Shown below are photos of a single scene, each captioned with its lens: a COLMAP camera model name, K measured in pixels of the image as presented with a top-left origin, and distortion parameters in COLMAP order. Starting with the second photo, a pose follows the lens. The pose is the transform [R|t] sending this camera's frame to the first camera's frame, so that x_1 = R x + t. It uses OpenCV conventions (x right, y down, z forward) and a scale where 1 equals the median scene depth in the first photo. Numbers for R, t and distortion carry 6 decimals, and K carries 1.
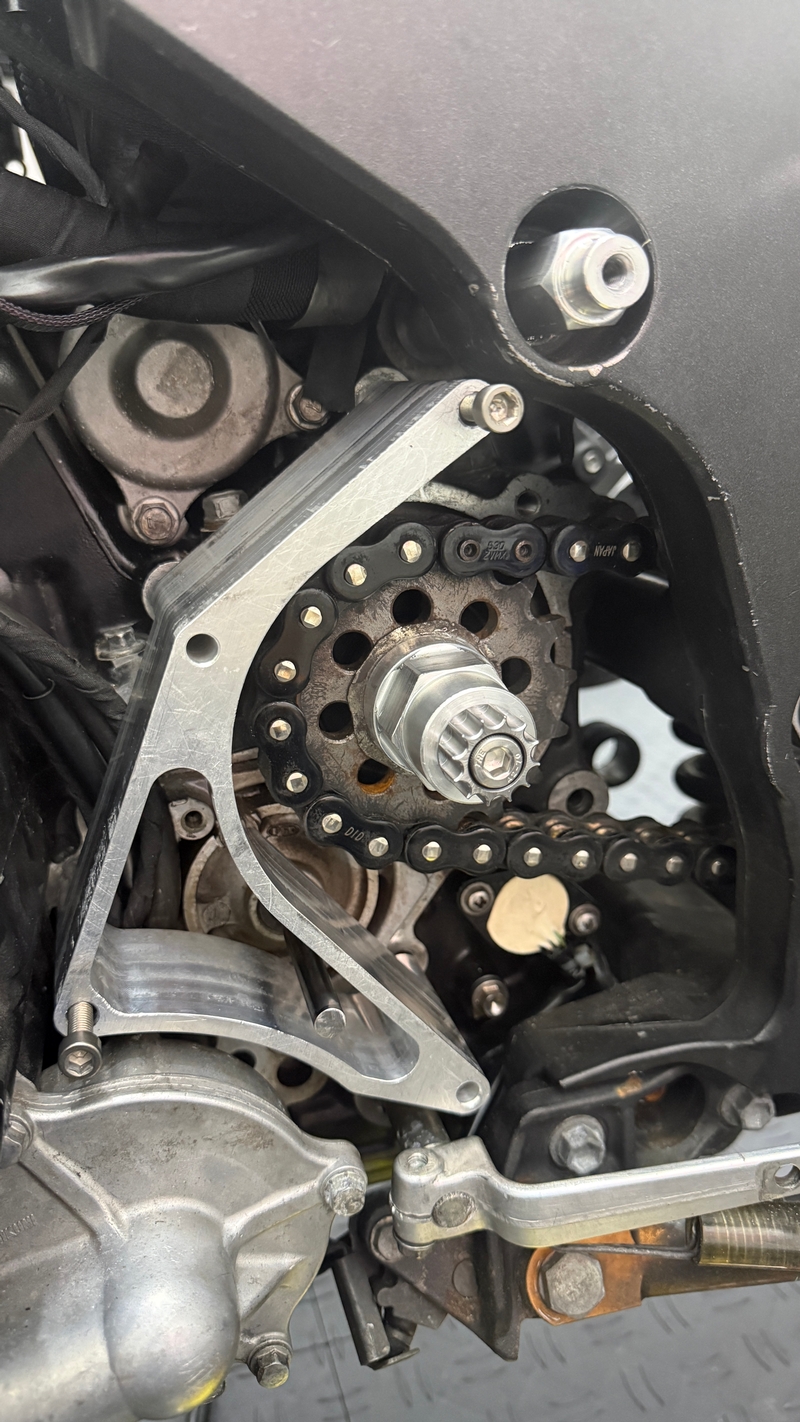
lens RADIAL K [[896.0, 0, 400.0], [0, 896.0, 711.0], [0, 0, 1]] dist [-0.026444, -0.001627]
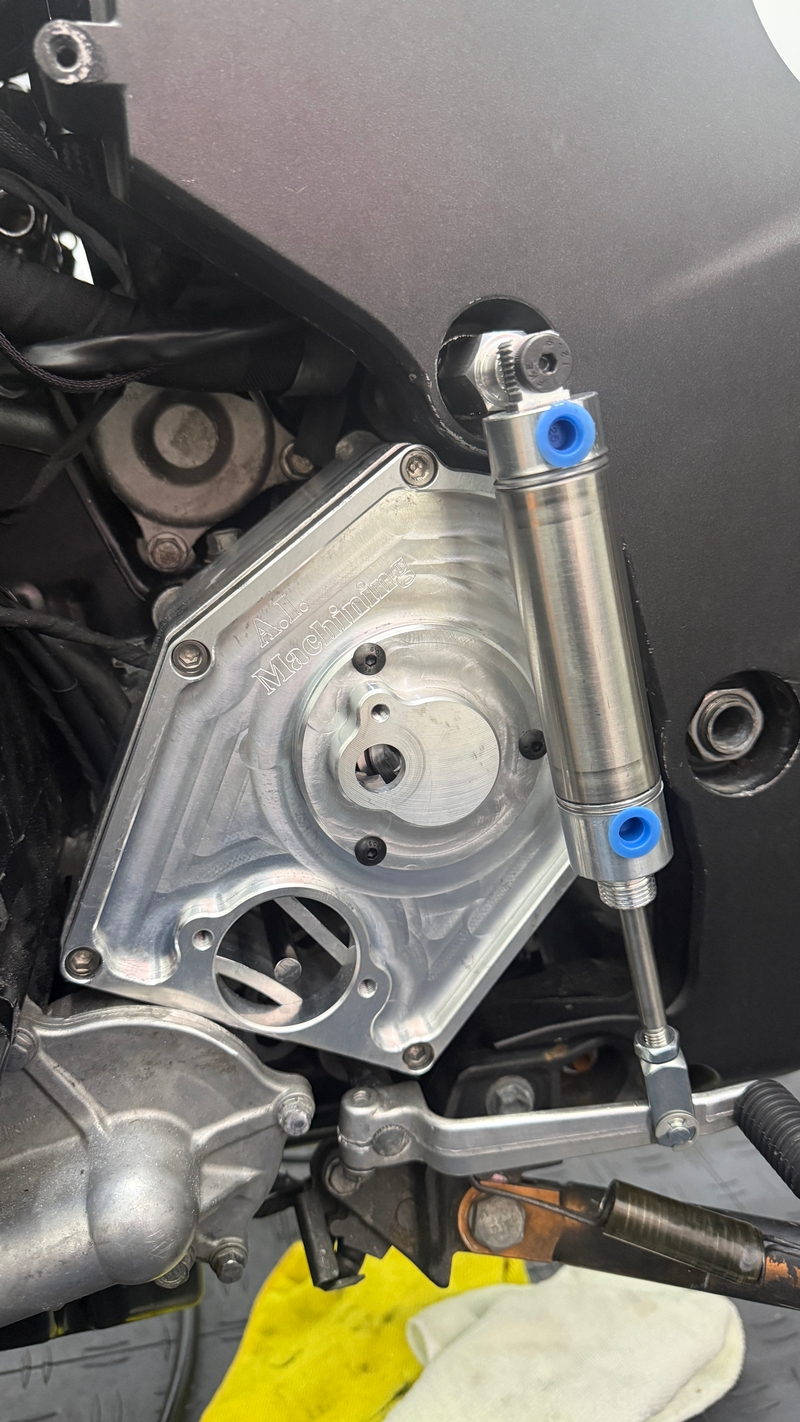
lens RADIAL K [[861.2, 0, 400.6], [0, 861.2, 714.9], [0, 0, 1]] dist [0.007049, -0.046349]
pose [[0.999137, 0.032841, -0.025422, 0.082998], [-0.033608, 0.998974, -0.030351, 0.031777], [0.024399, 0.031179, 0.999216, -0.152413]]
